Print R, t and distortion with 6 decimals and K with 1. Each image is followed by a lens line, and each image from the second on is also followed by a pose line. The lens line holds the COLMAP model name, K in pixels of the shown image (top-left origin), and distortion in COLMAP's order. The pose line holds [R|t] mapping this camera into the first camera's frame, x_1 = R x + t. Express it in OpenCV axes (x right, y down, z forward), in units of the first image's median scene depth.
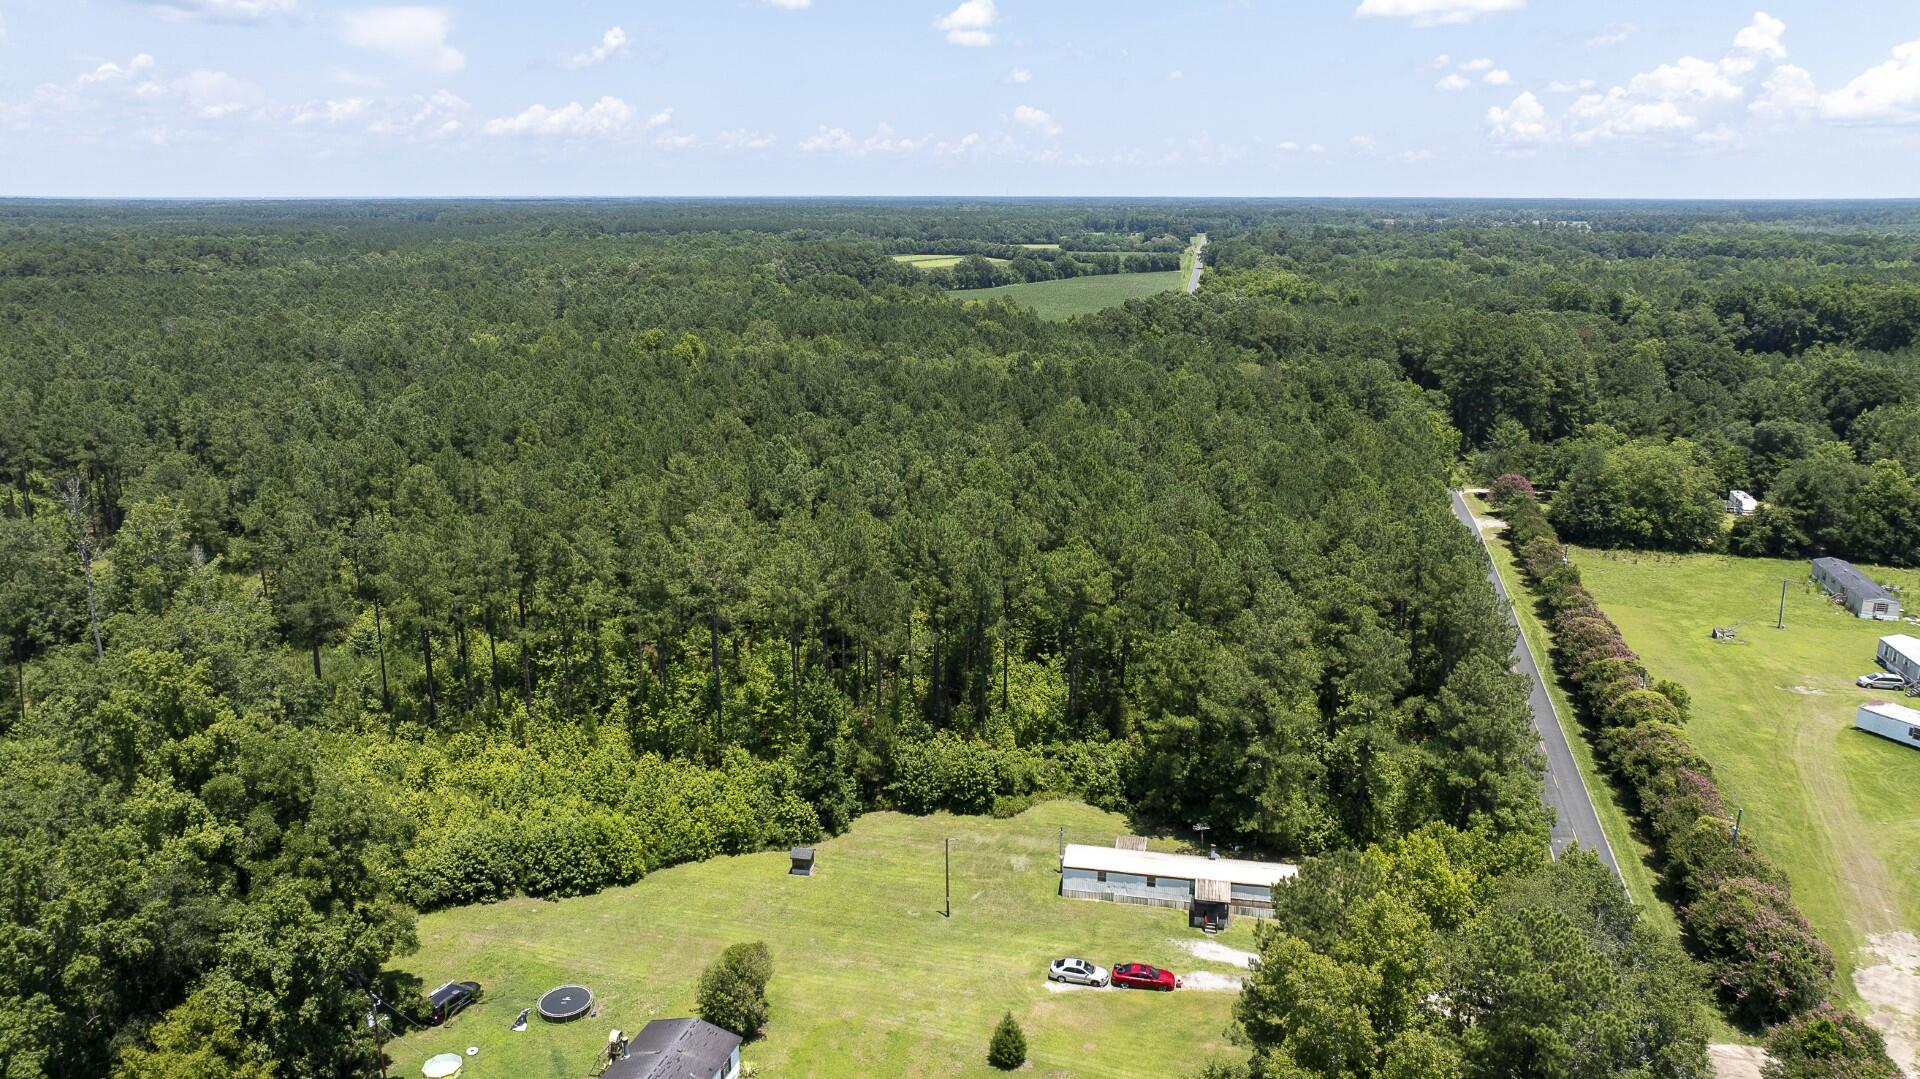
lens RADIAL K [[1334.6, 0, 970.8], [0, 1334.6, 546.3], [0, 0, 1]] dist [-0.044353, 0.035290]
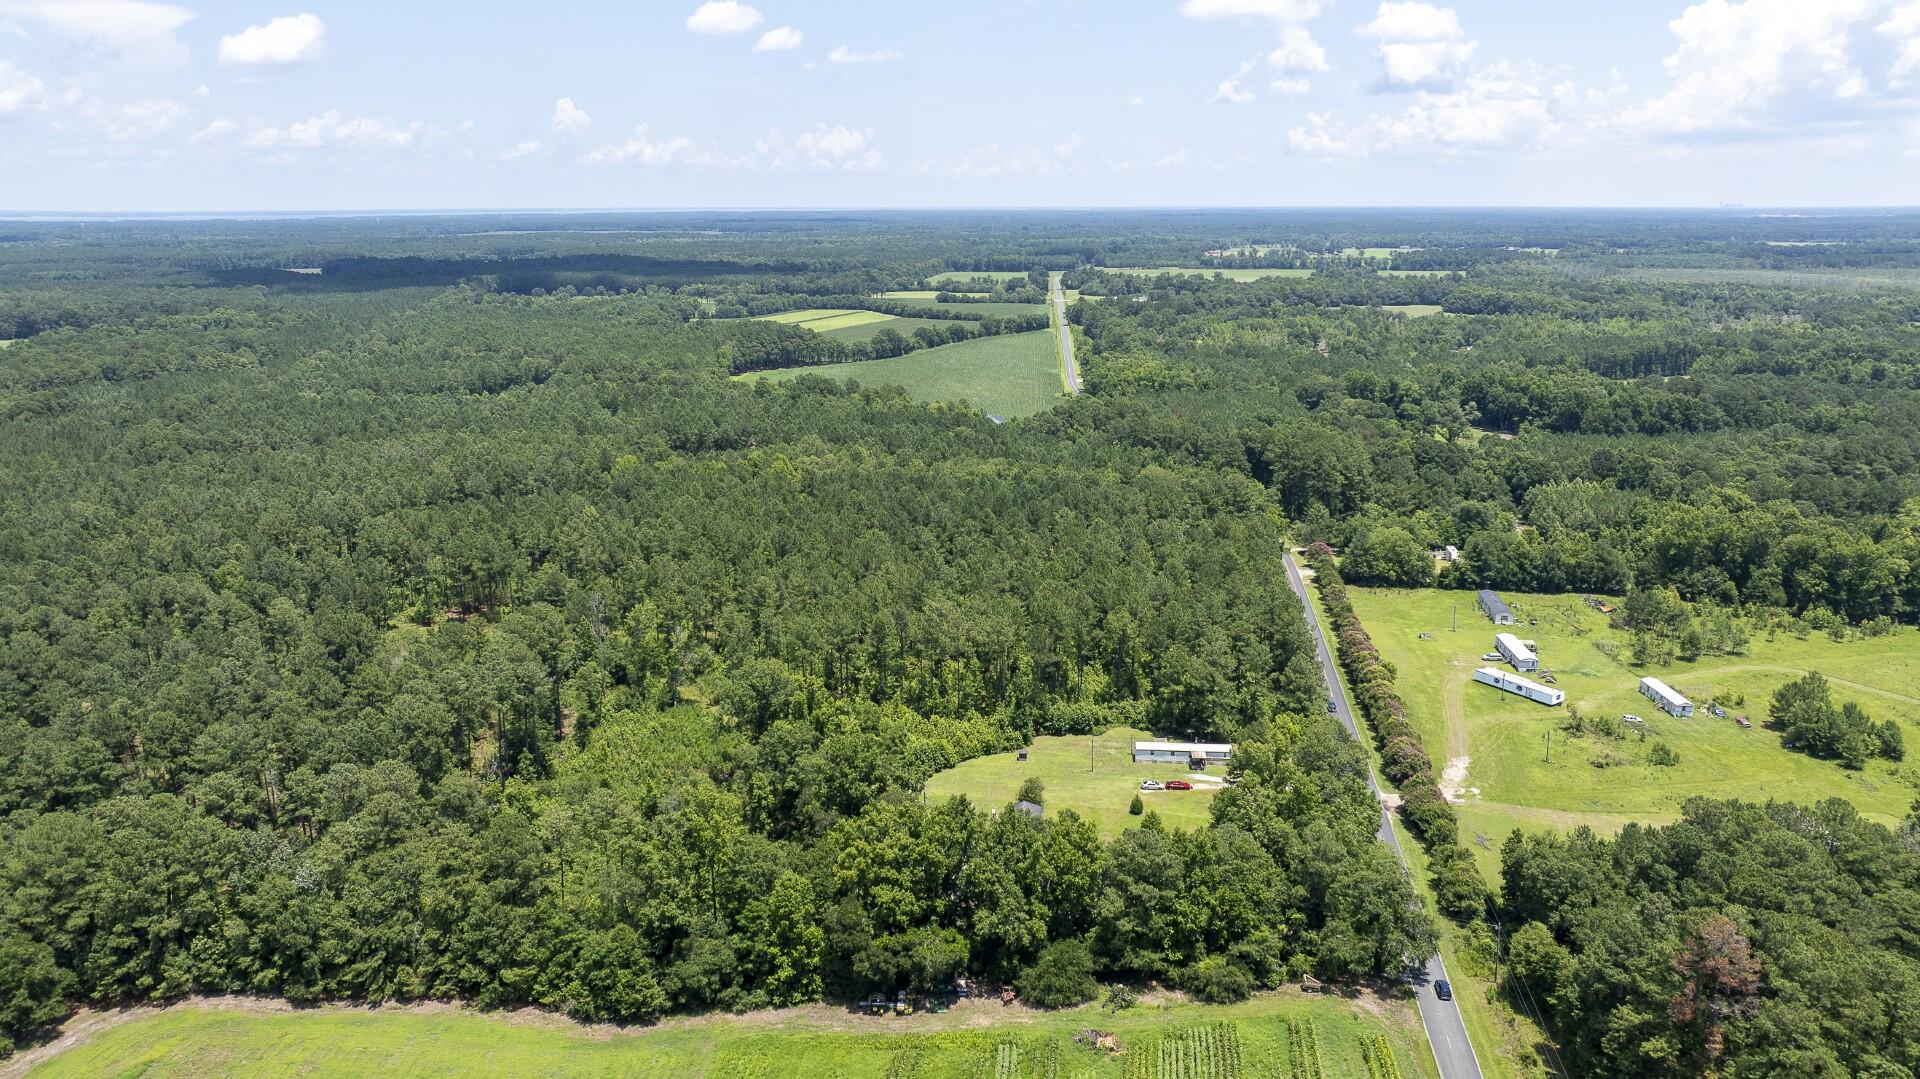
lens RADIAL K [[1334.6, 0, 965.8], [0, 1334.6, 537.1], [0, 0, 1]] dist [-0.044353, 0.035290]
pose [[0.992824, -0.031874, 0.115260, -0.299289], [0.033244, 0.999397, -0.009980, -0.076665], [-0.114873, 0.013741, 0.993285, -0.811331]]
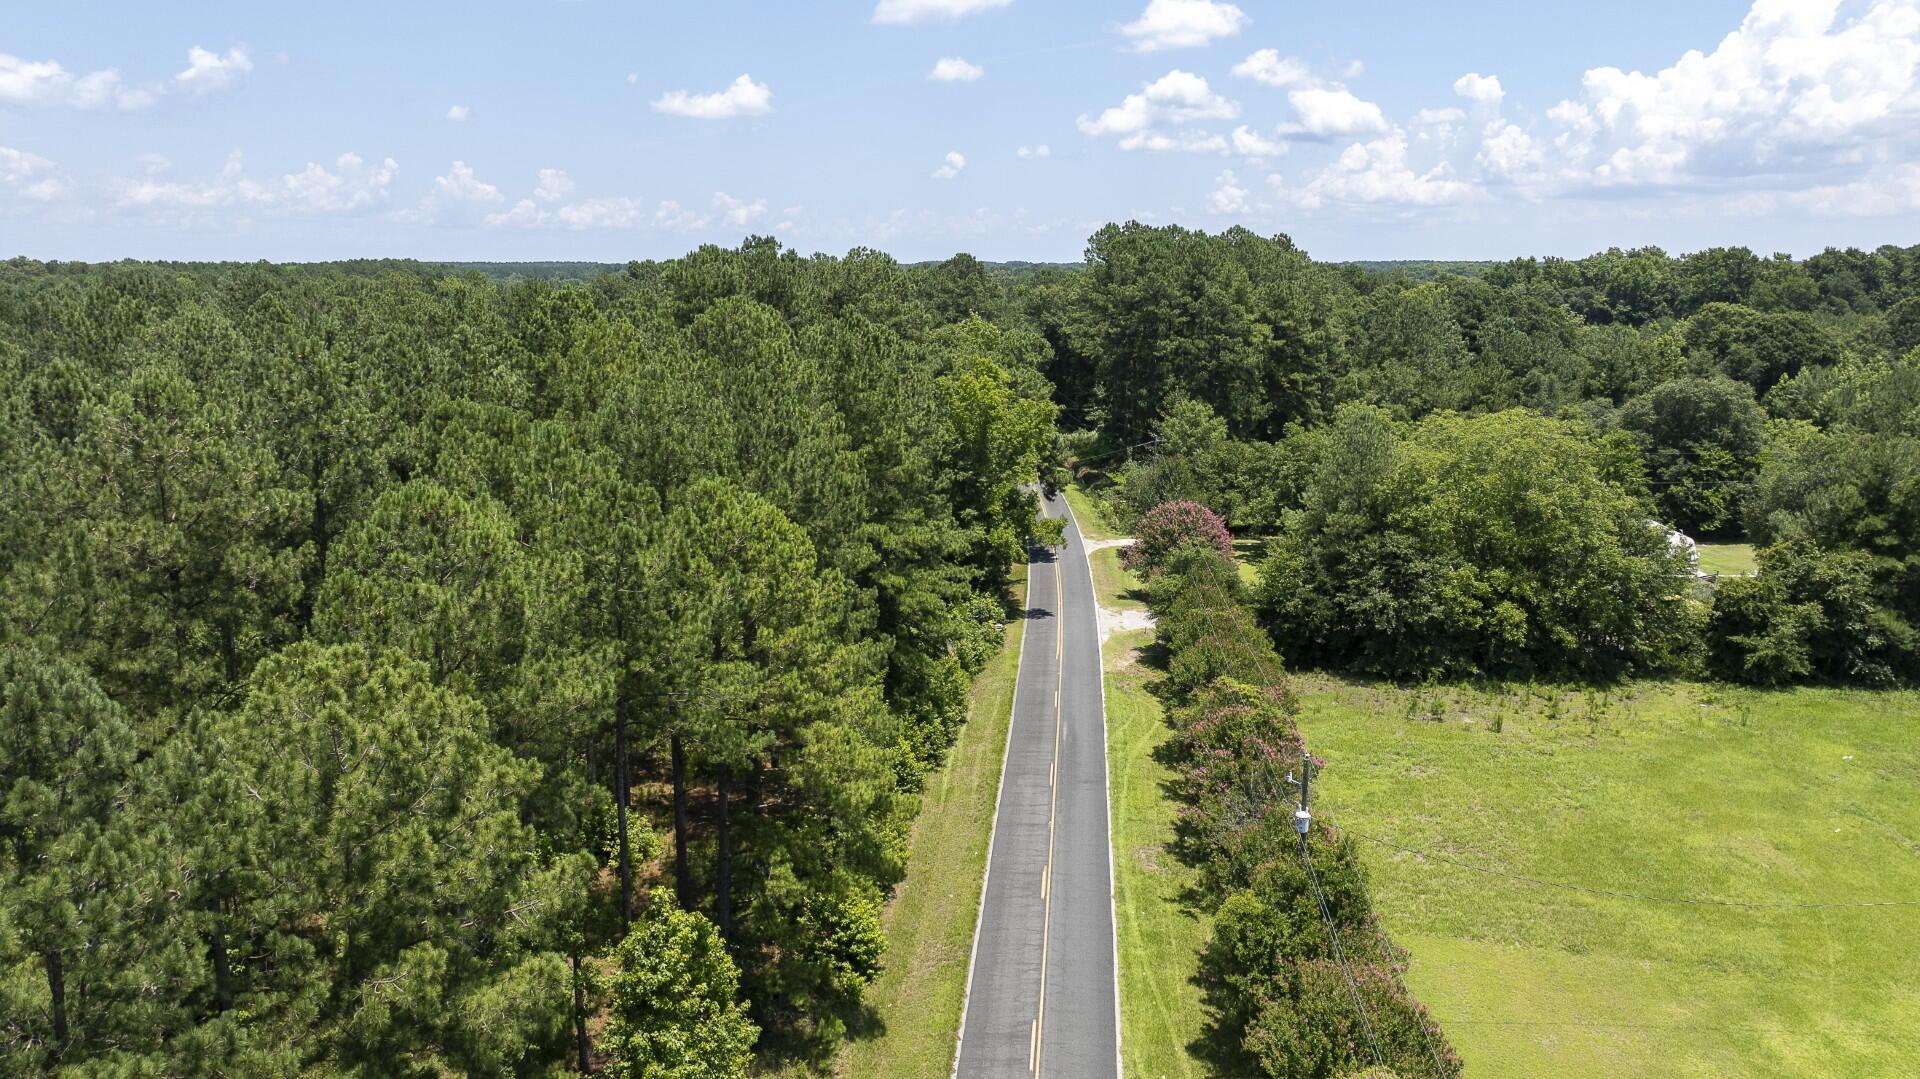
lens RADIAL K [[1334.6, 0, 965.4], [0, 1334.6, 537.8], [0, 0, 1]] dist [-0.044353, 0.035290]
pose [[0.985139, -0.041227, 0.166741, 0.349194], [0.050899, 0.997234, -0.054157, -0.029668], [-0.164047, 0.061839, 0.984512, 0.767810]]
